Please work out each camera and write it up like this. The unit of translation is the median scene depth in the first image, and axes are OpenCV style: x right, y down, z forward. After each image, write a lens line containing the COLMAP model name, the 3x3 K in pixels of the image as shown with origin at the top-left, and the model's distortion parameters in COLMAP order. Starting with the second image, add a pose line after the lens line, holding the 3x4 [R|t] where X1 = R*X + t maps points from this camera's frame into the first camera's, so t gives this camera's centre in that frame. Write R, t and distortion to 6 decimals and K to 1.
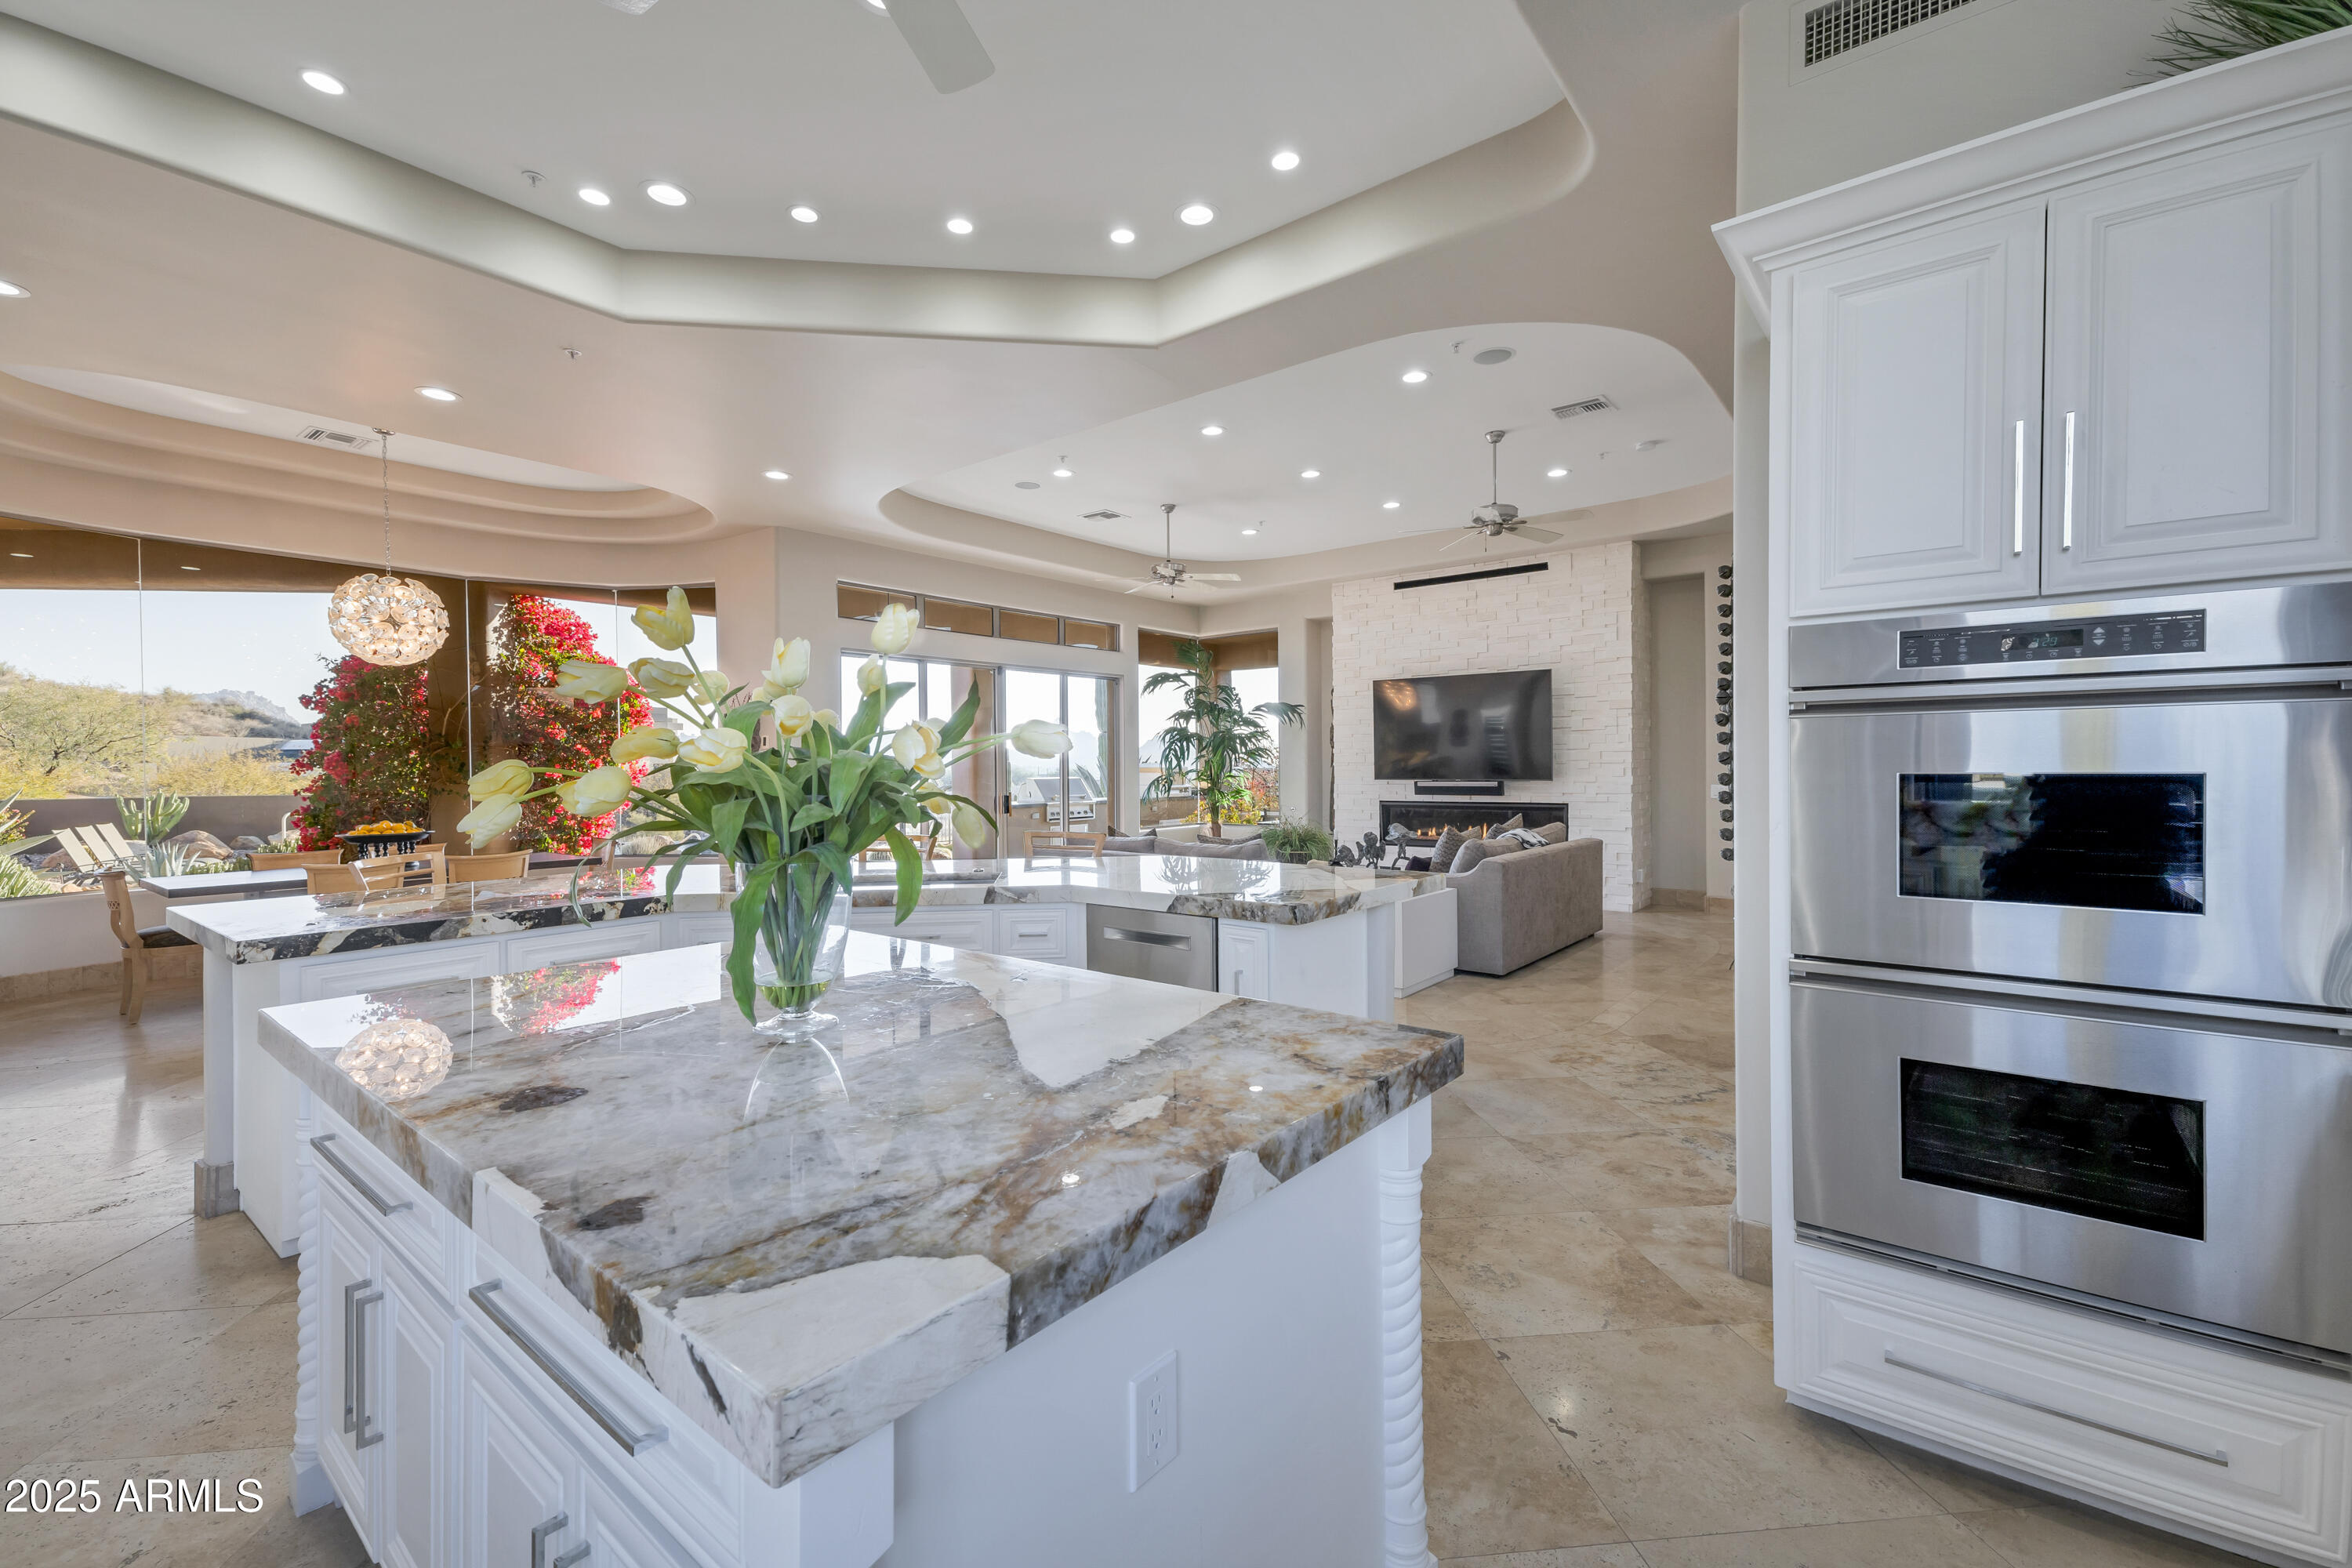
lens RADIAL K [[977.5, 0, 1196.3], [0, 977.5, 762.0], [0, 0, 1]] dist [-0.000850, 0.000079]
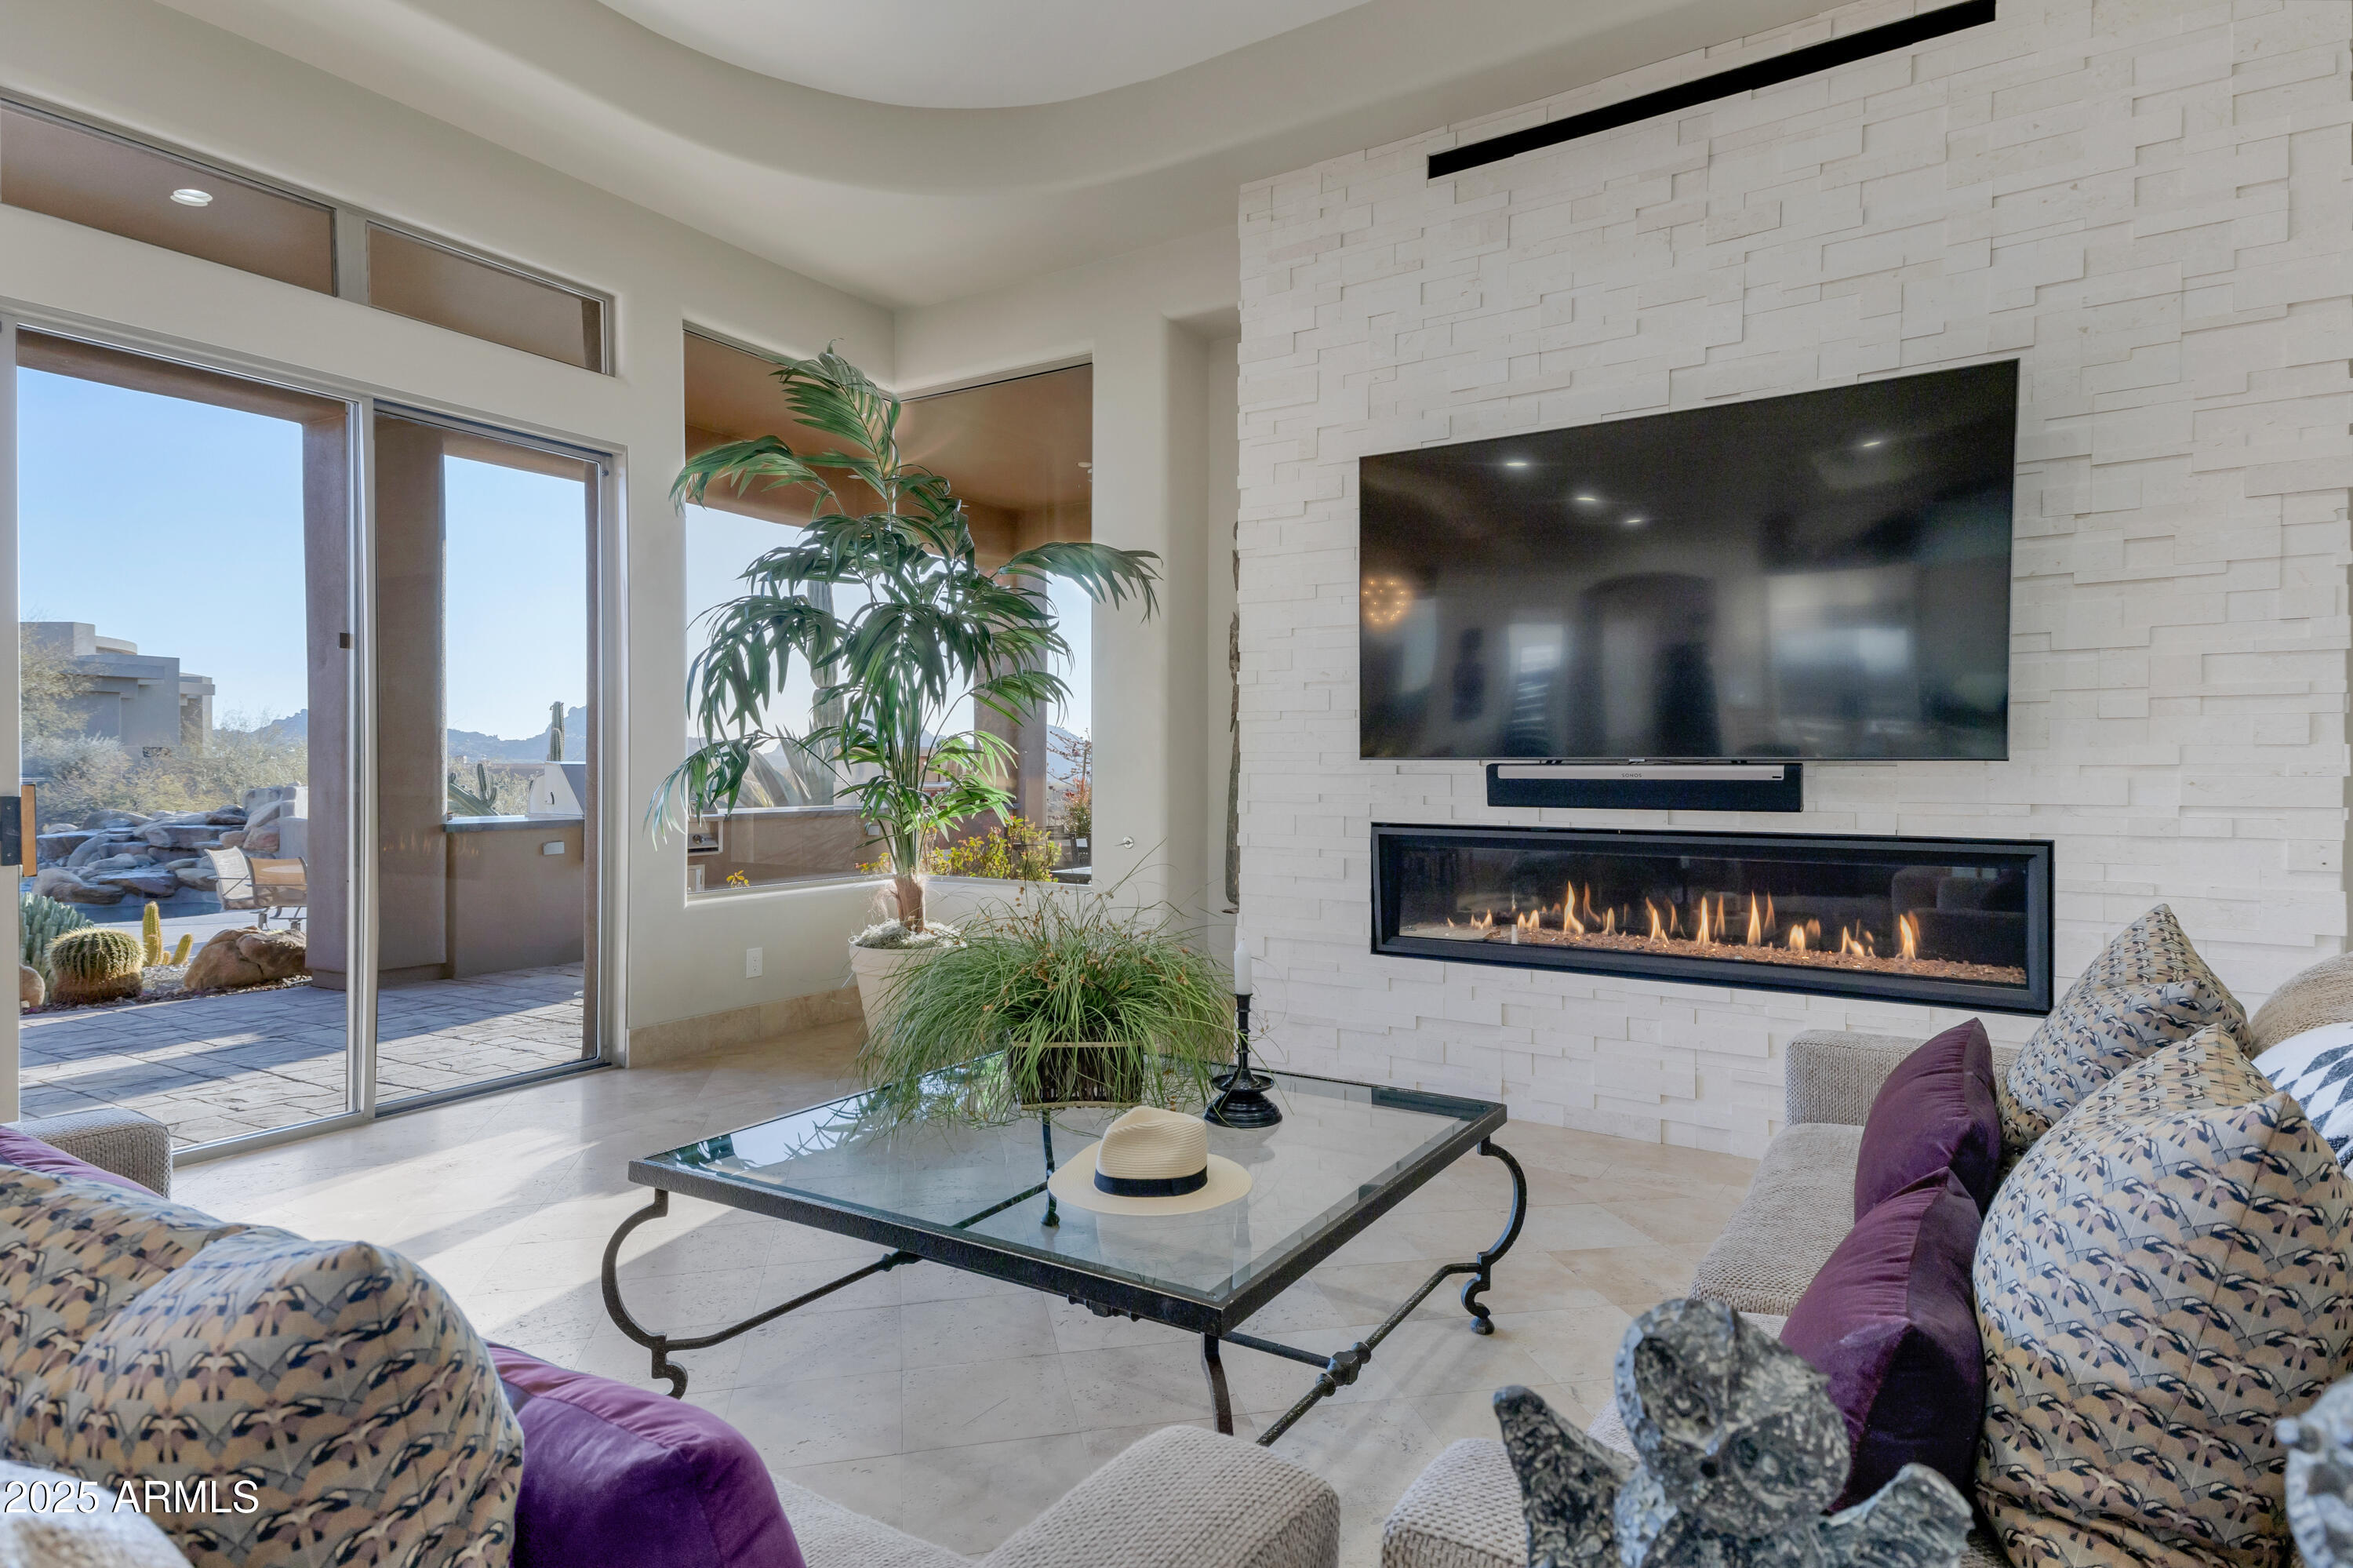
lens RADIAL K [[1291.1, 0, 1174.3], [0, 1291.1, 768.5], [0, 0, 1]] dist [0.031407, -0.000683]
pose [[0.995895, 0.011352, 0.089797, 0.080322], [-0.011822, 0.999919, 0.004702, 0.019691], [-0.089736, -0.005745, 0.995949, 0.568309]]
